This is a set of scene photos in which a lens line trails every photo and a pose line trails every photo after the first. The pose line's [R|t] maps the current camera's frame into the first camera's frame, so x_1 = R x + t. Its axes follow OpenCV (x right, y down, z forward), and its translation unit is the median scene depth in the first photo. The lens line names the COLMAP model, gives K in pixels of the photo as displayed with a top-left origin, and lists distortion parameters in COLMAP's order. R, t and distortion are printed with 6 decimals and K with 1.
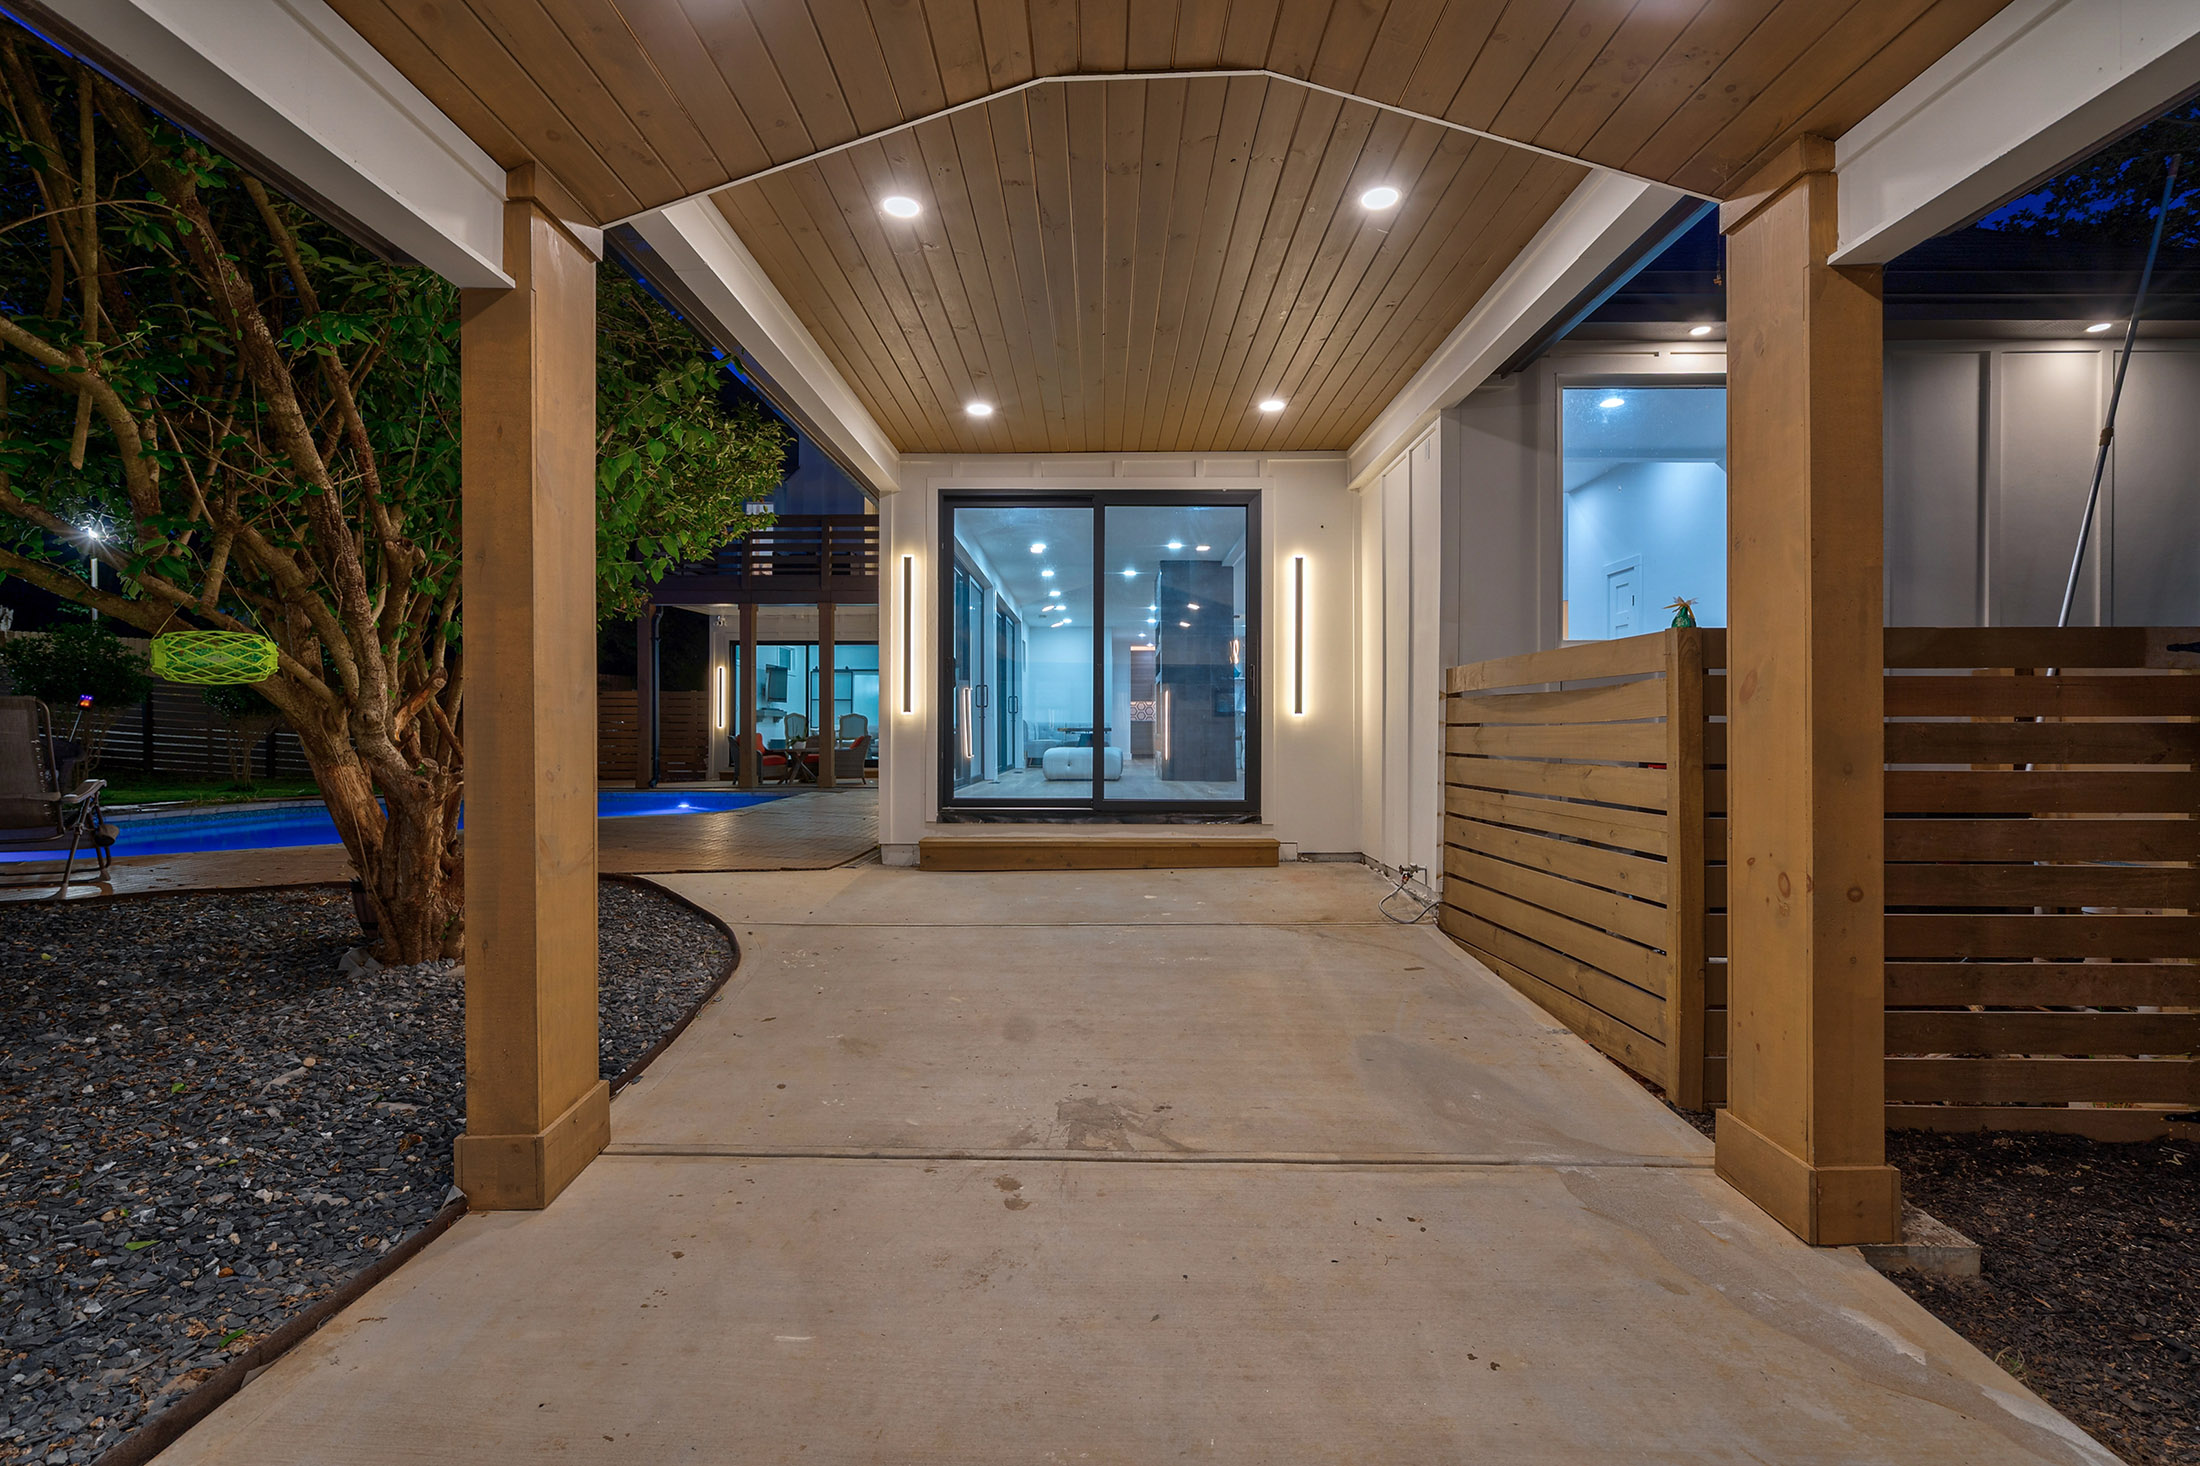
lens RADIAL K [[1011.1, 0, 1104.0], [0, 1011.1, 731.8], [0, 0, 1]] dist [0.000331, 0.000642]
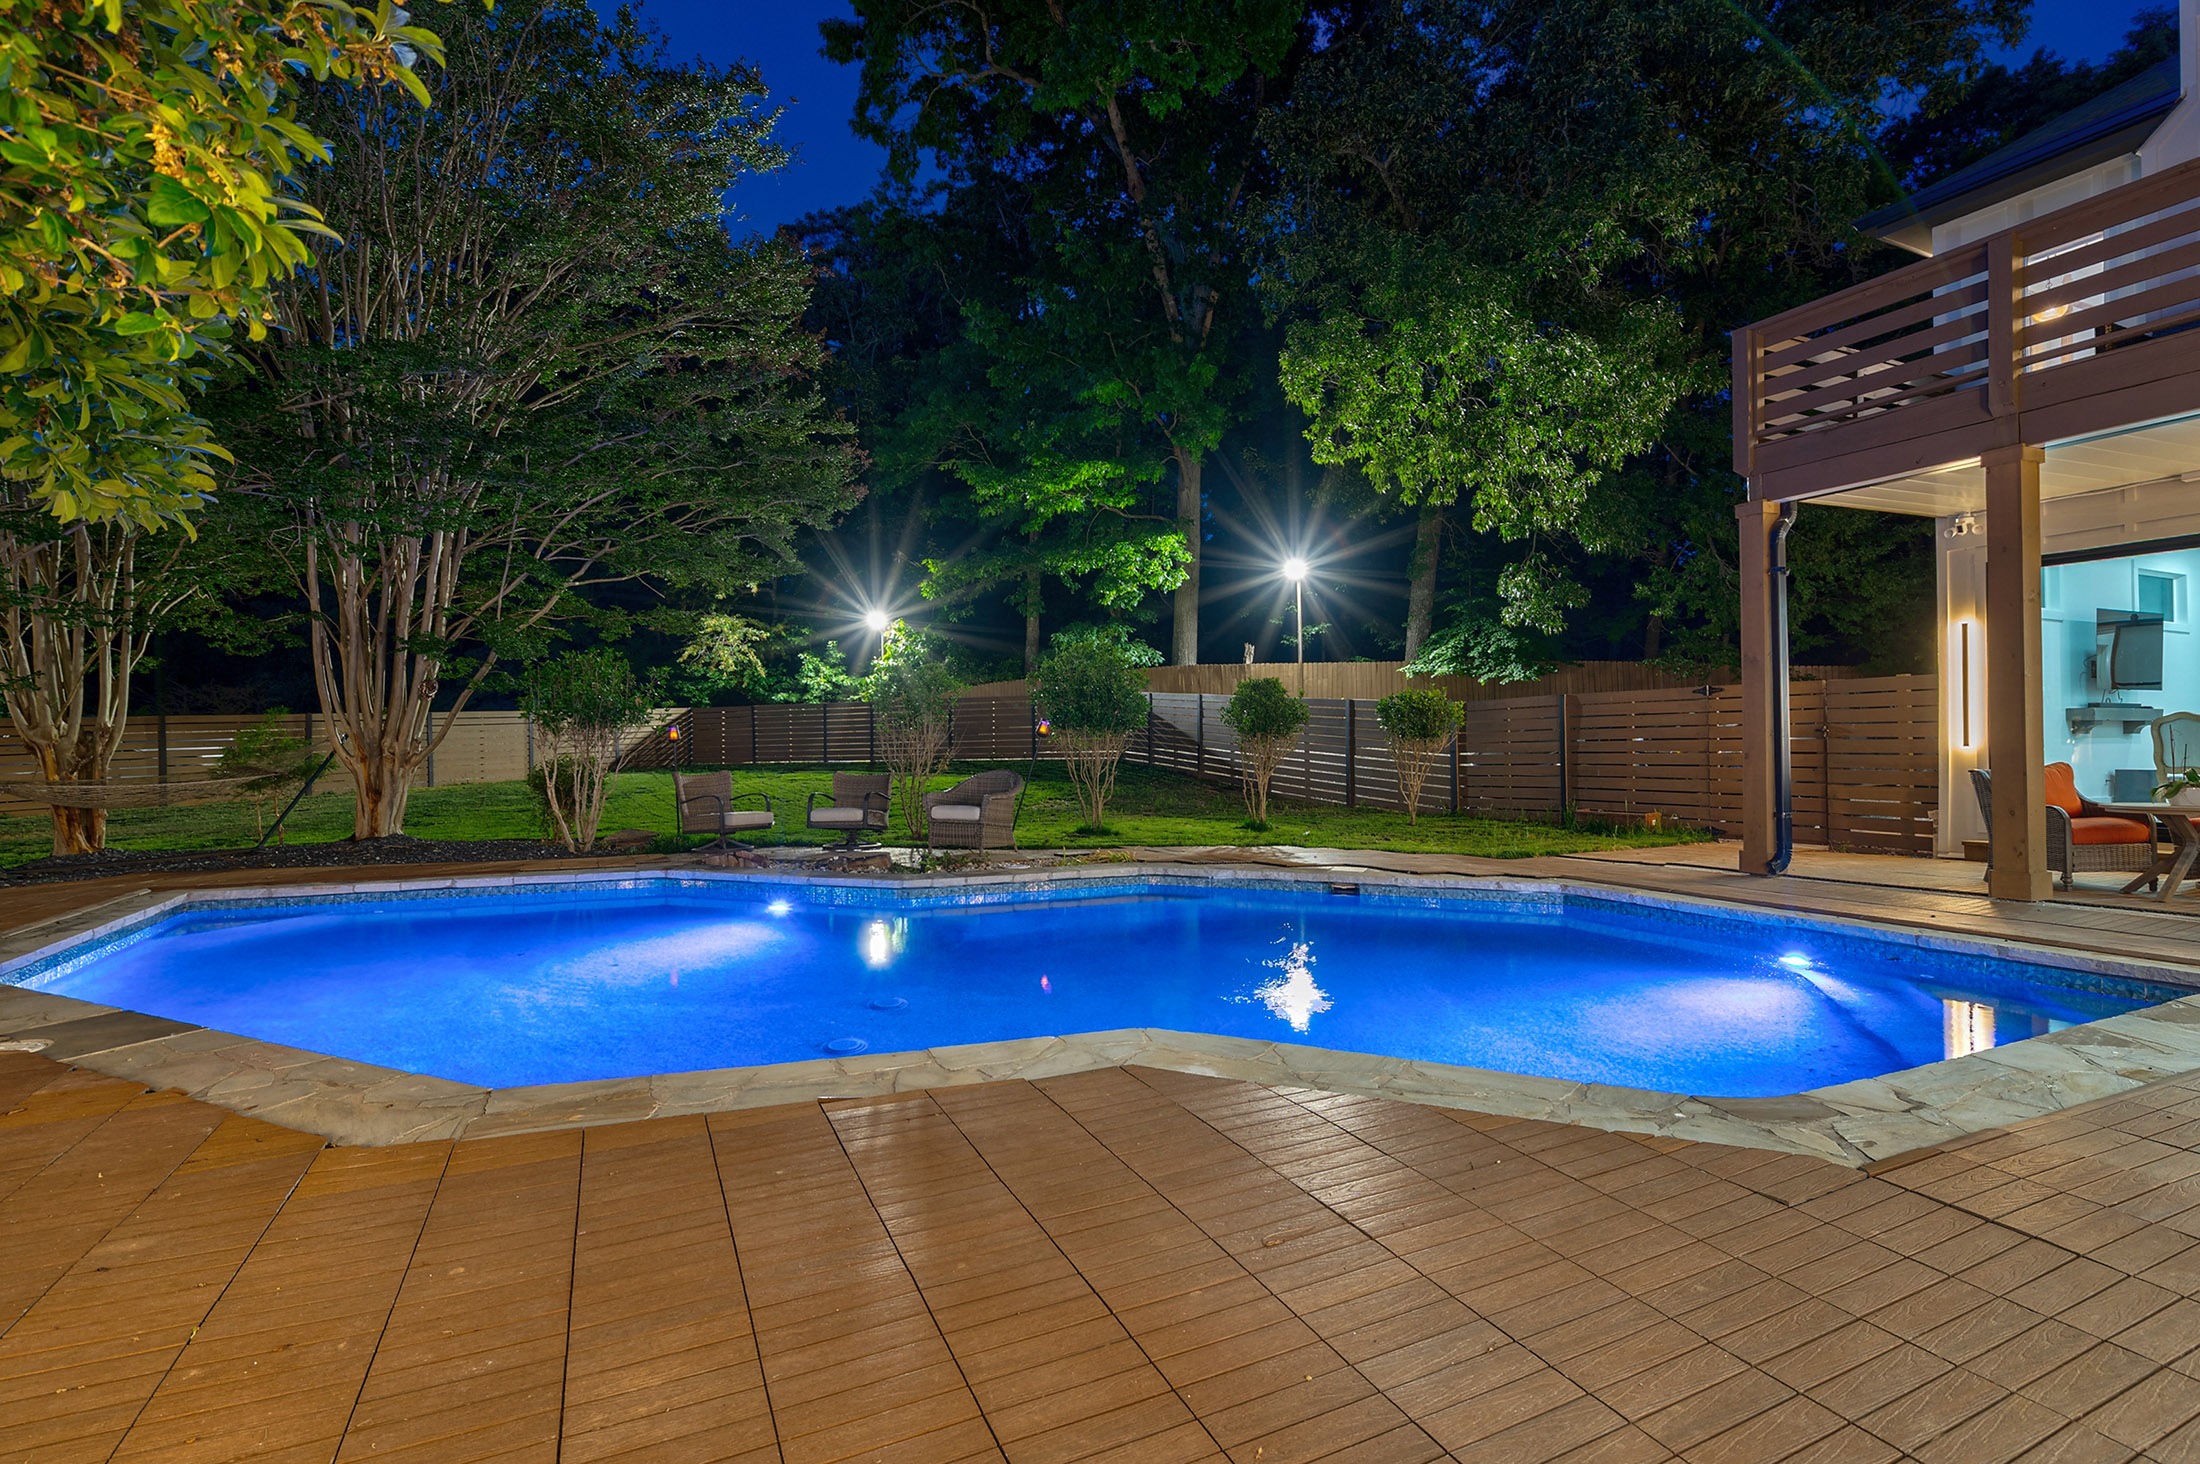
lens RADIAL K [[1011.1, 0, 1111.2], [0, 1011.1, 731.3], [0, 0, 1]] dist [0.000331, 0.000642]
pose [[0.437257, -0.016937, -0.899177, -0.128729], [0.008522, 0.999856, -0.014689, -0.008705], [0.899296, -0.001240, 0.437338, 0.437505]]
